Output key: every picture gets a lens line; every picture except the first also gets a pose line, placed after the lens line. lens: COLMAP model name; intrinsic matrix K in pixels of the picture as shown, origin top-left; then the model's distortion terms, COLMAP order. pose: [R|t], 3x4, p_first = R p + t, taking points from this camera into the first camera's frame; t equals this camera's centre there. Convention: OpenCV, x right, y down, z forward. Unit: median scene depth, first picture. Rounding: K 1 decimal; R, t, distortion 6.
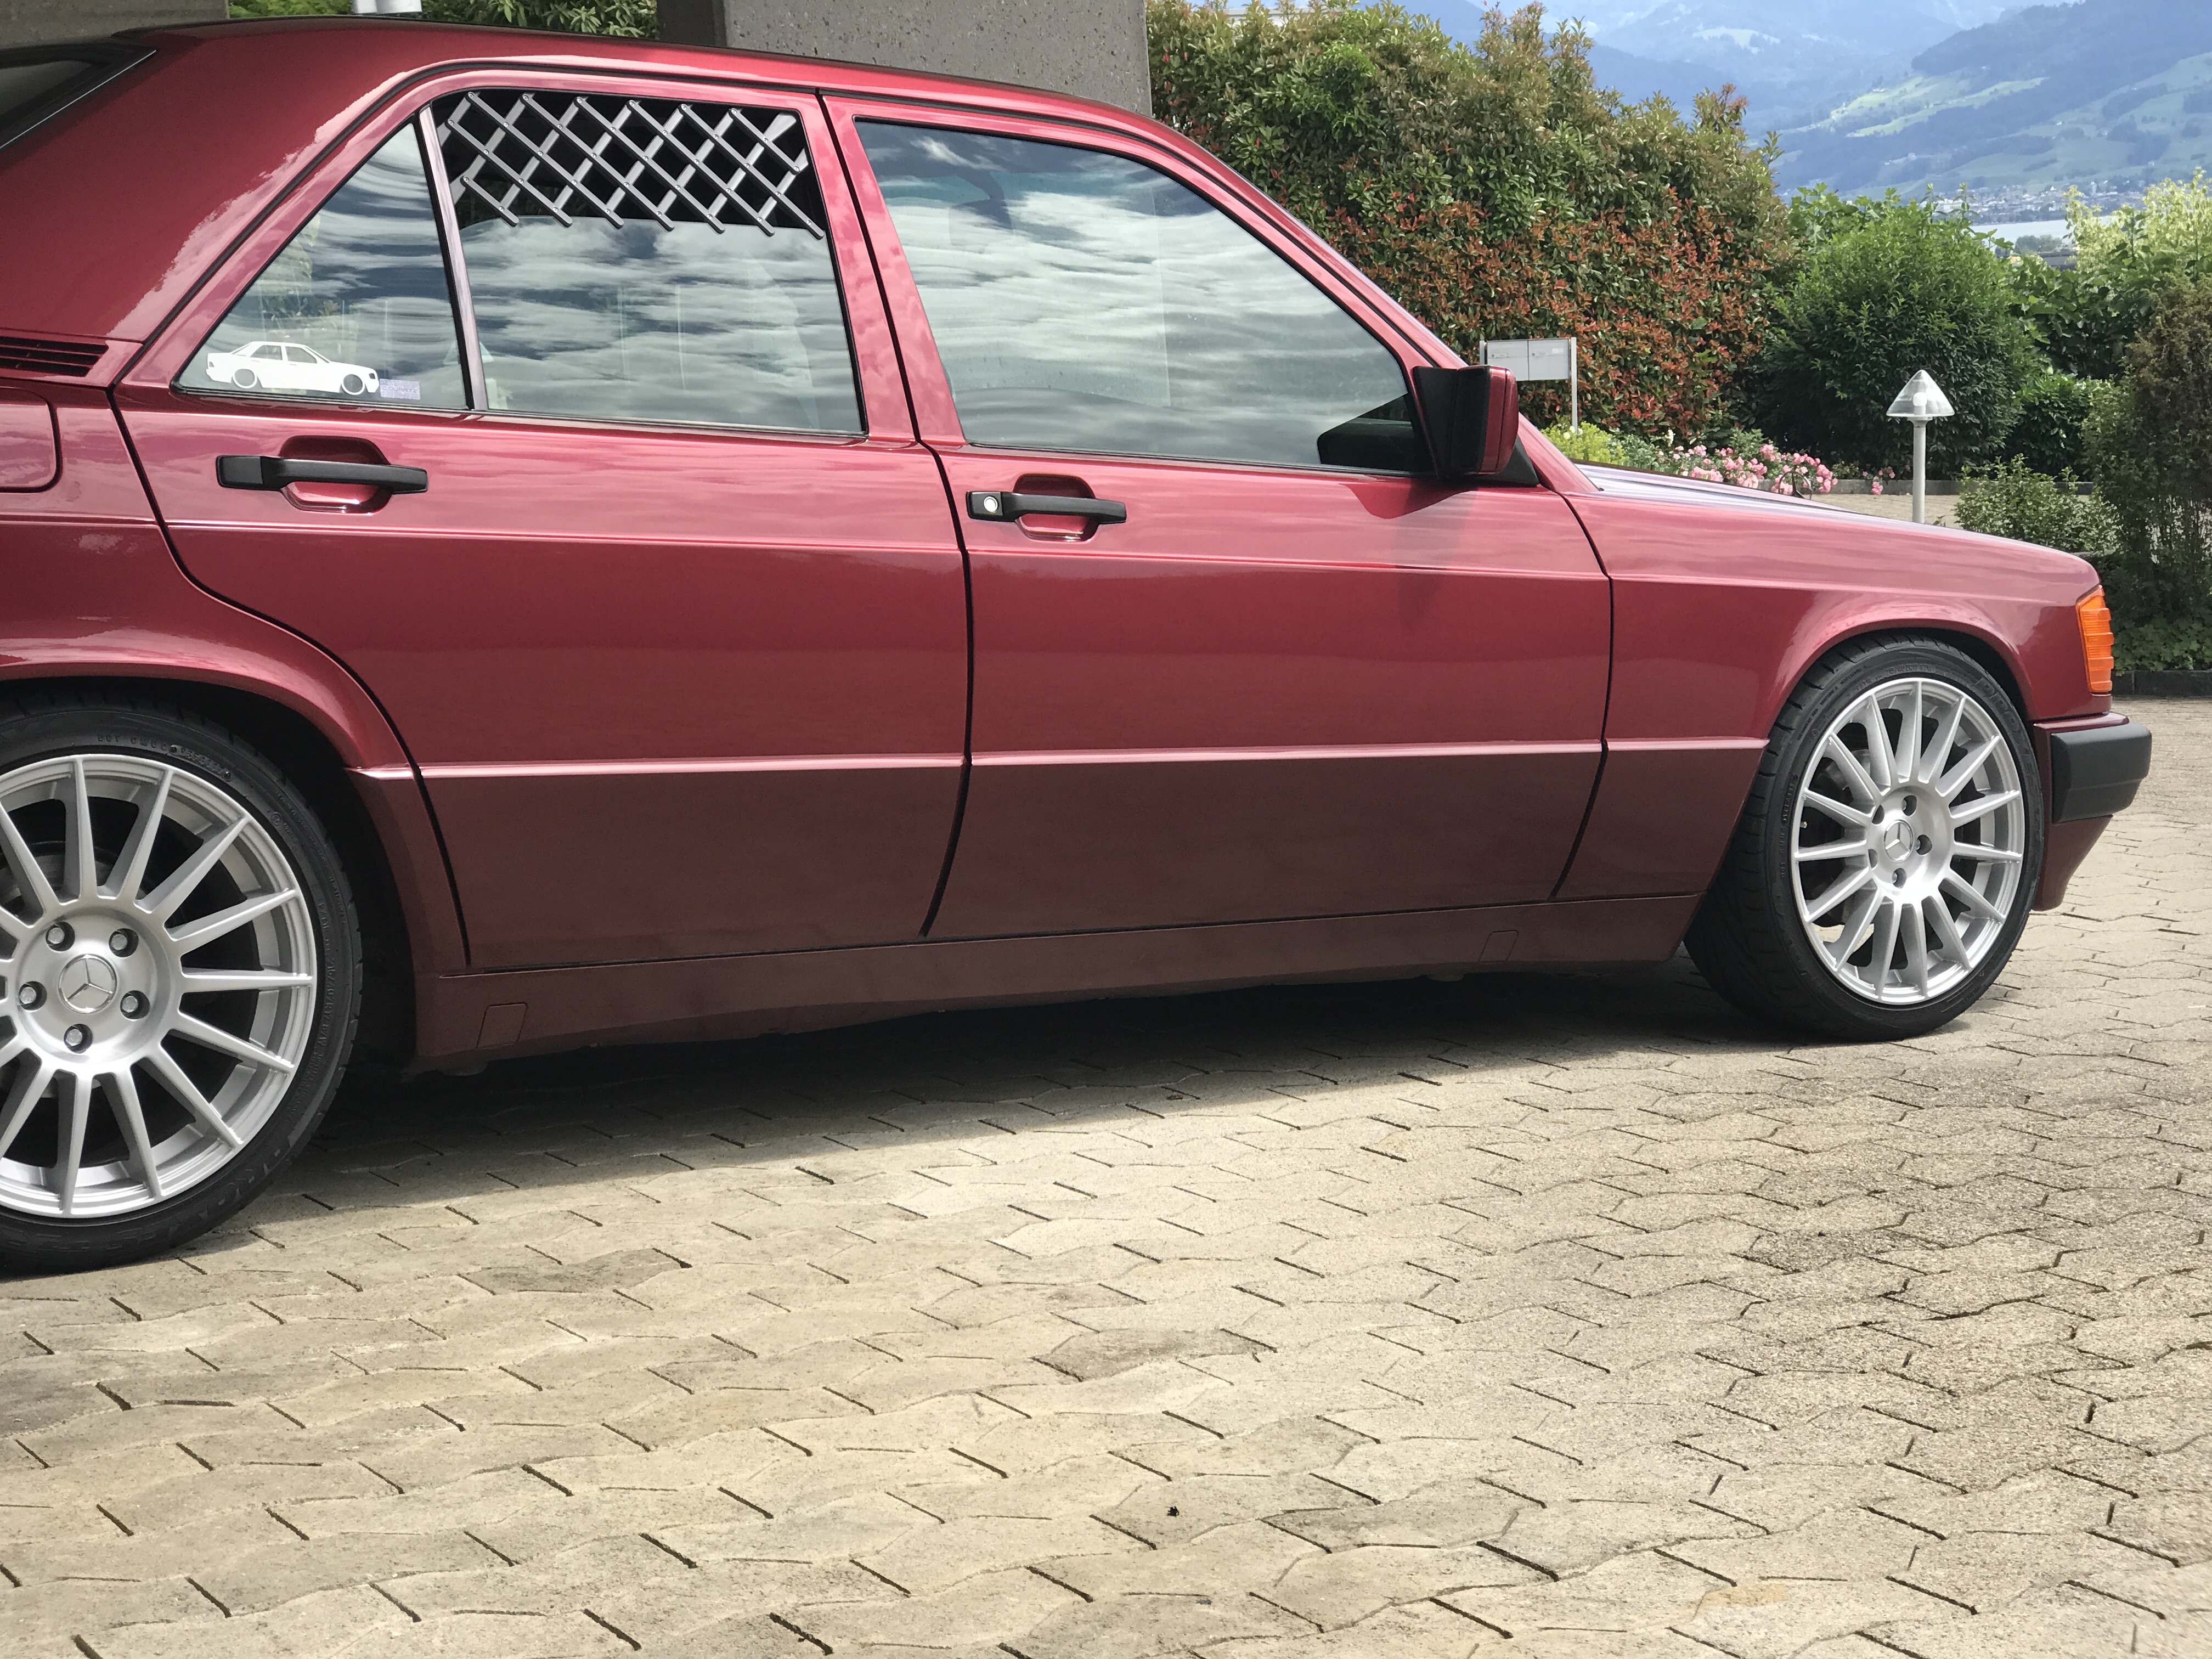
lens RADIAL K [[3604.6, 0, 1097.0], [0, 3604.6, 846.4], [0, 0, 1]] dist [0.050155, 0.000000]
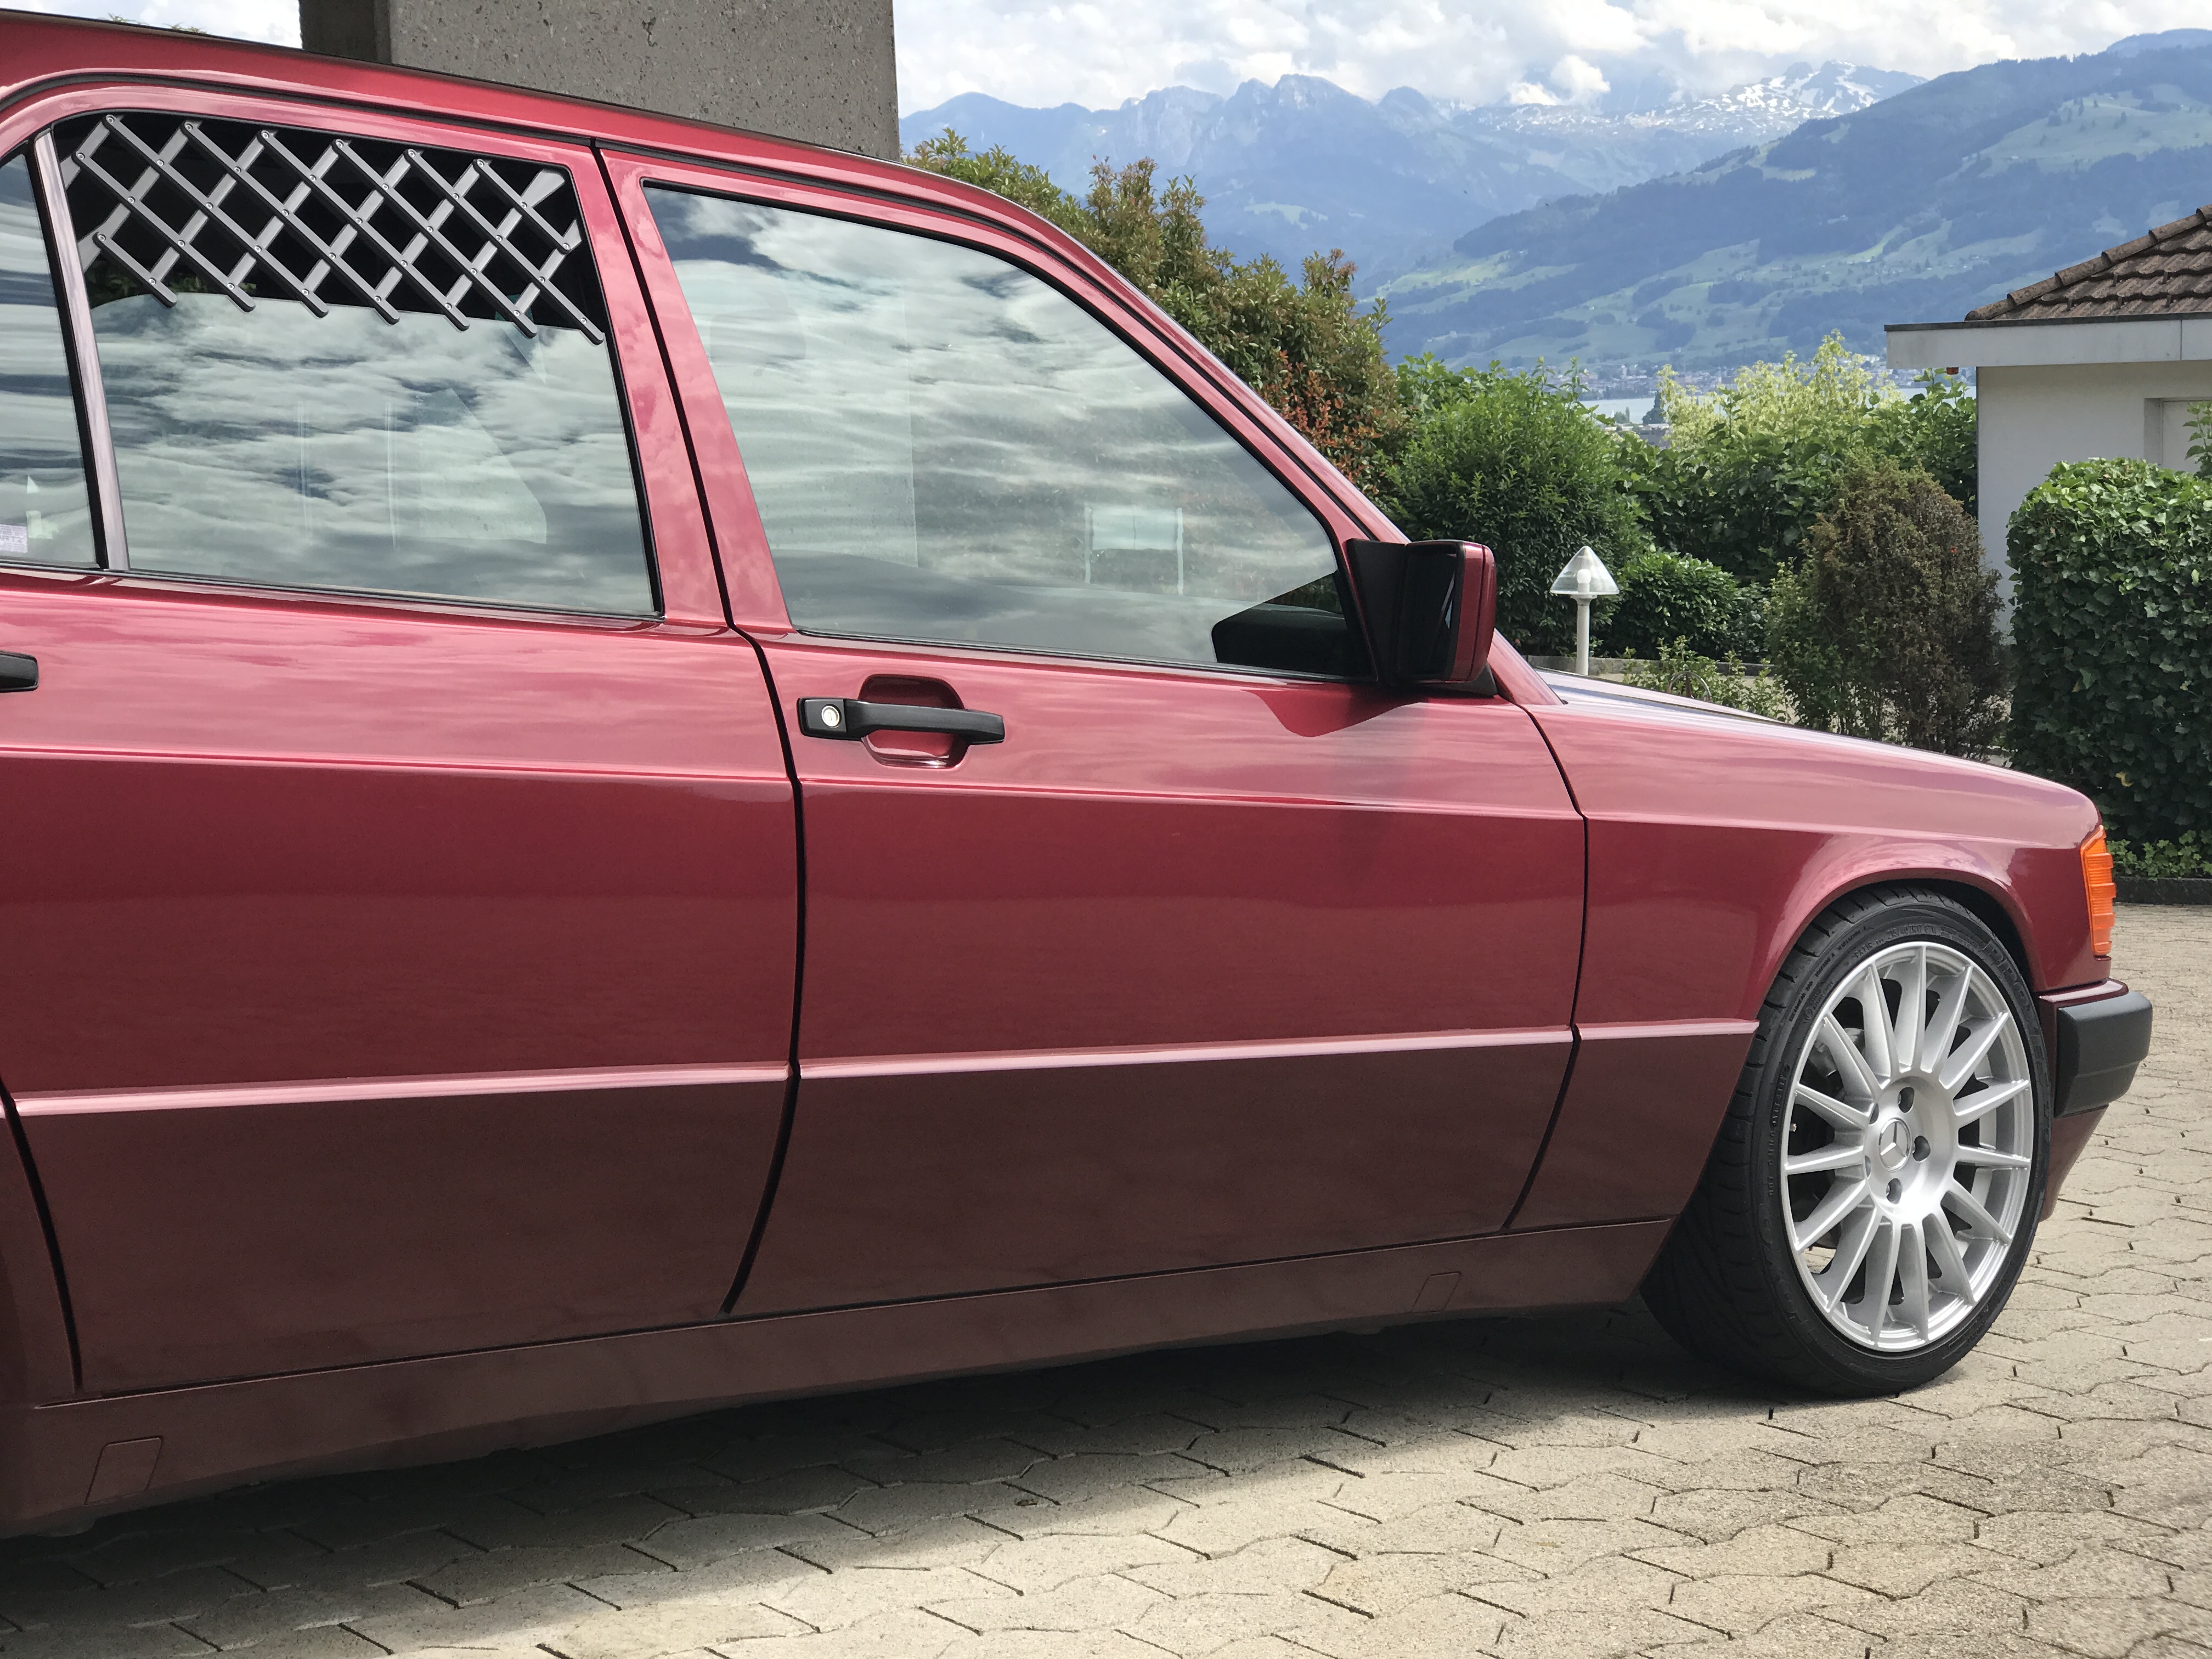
lens RADIAL K [[3604.6, 0, 1113.1], [0, 3604.6, 833.7], [0, 0, 1]] dist [0.050155, 0.000000]
pose [[0.991591, 0.017552, 0.128216, -0.055735], [-0.011726, 0.998870, -0.046055, -0.032674], [-0.128880, 0.044164, 0.990676, 0.235212]]
